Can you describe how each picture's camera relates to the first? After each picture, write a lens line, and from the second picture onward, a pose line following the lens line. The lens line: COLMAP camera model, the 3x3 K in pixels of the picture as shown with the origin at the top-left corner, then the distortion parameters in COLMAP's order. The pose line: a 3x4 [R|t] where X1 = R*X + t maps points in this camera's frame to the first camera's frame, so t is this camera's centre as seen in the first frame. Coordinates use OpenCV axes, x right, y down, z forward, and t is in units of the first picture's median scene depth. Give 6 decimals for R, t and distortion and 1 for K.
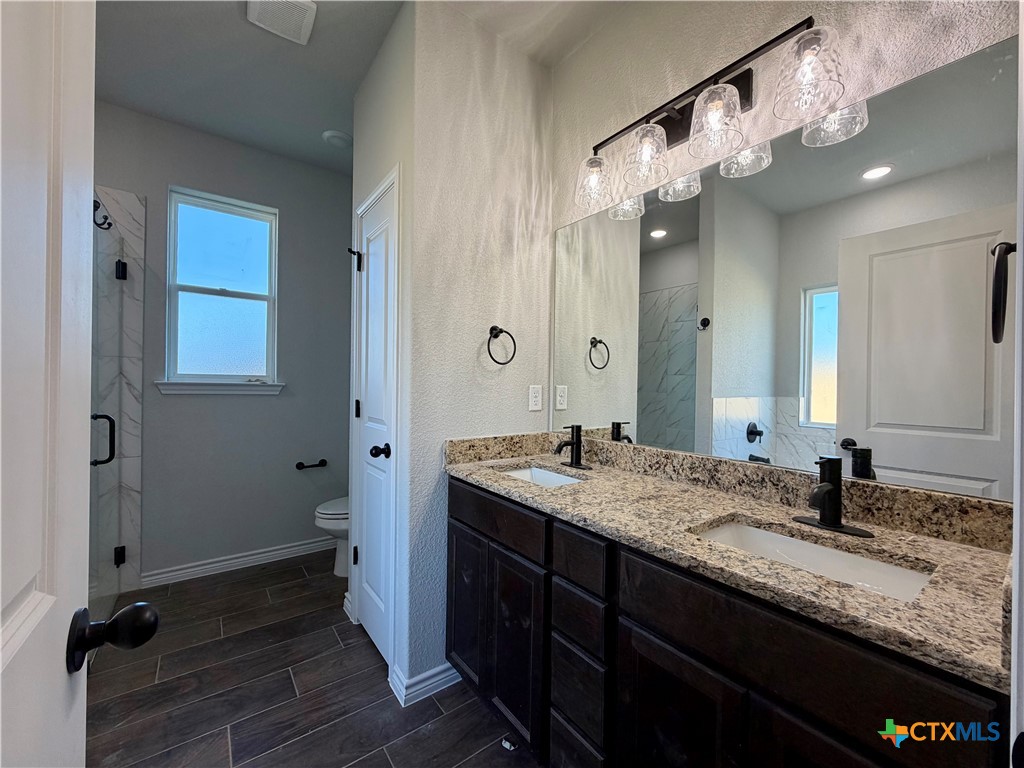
lens RADIAL K [[407.9, 0, 510.3], [0, 407.9, 385.0], [0, 0, 1]] dist [-0.000466, 0.000035]
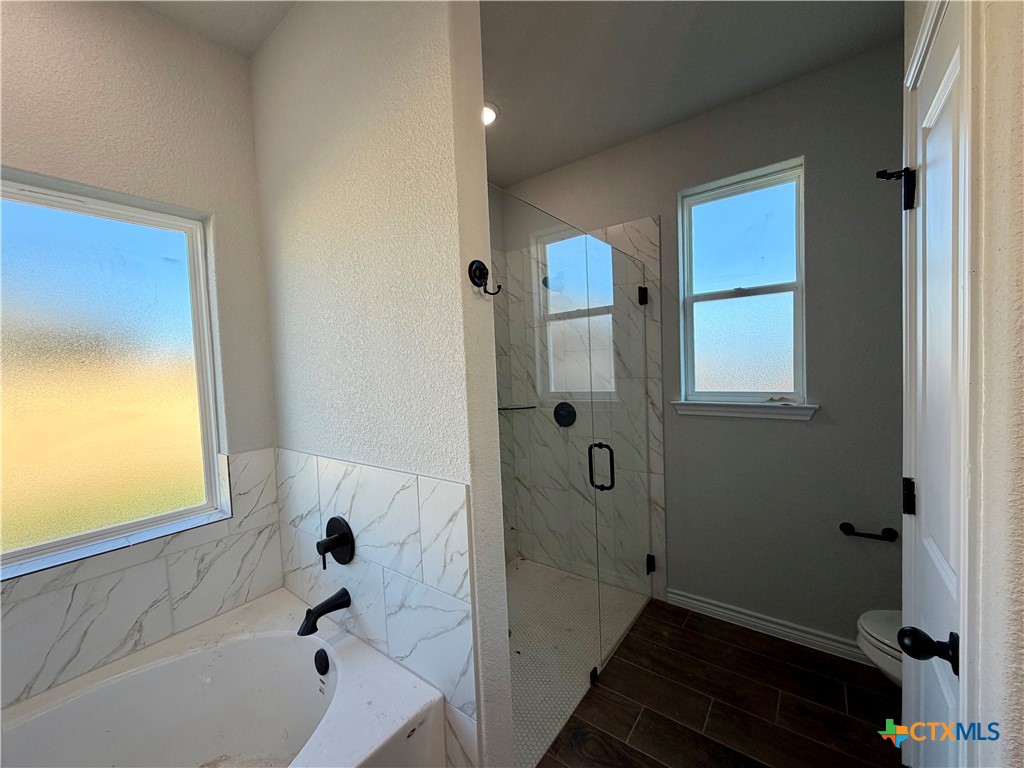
lens RADIAL K [[409.8, 0, 492.6], [0, 409.8, 386.2], [0, 0, 1]] dist [-0.011193, -0.000053]
pose [[0.250587, 0.014806, -0.967981, -0.027161], [0.042602, 0.998746, 0.026305, -0.087404], [0.967156, -0.047829, 0.249642, 0.329316]]
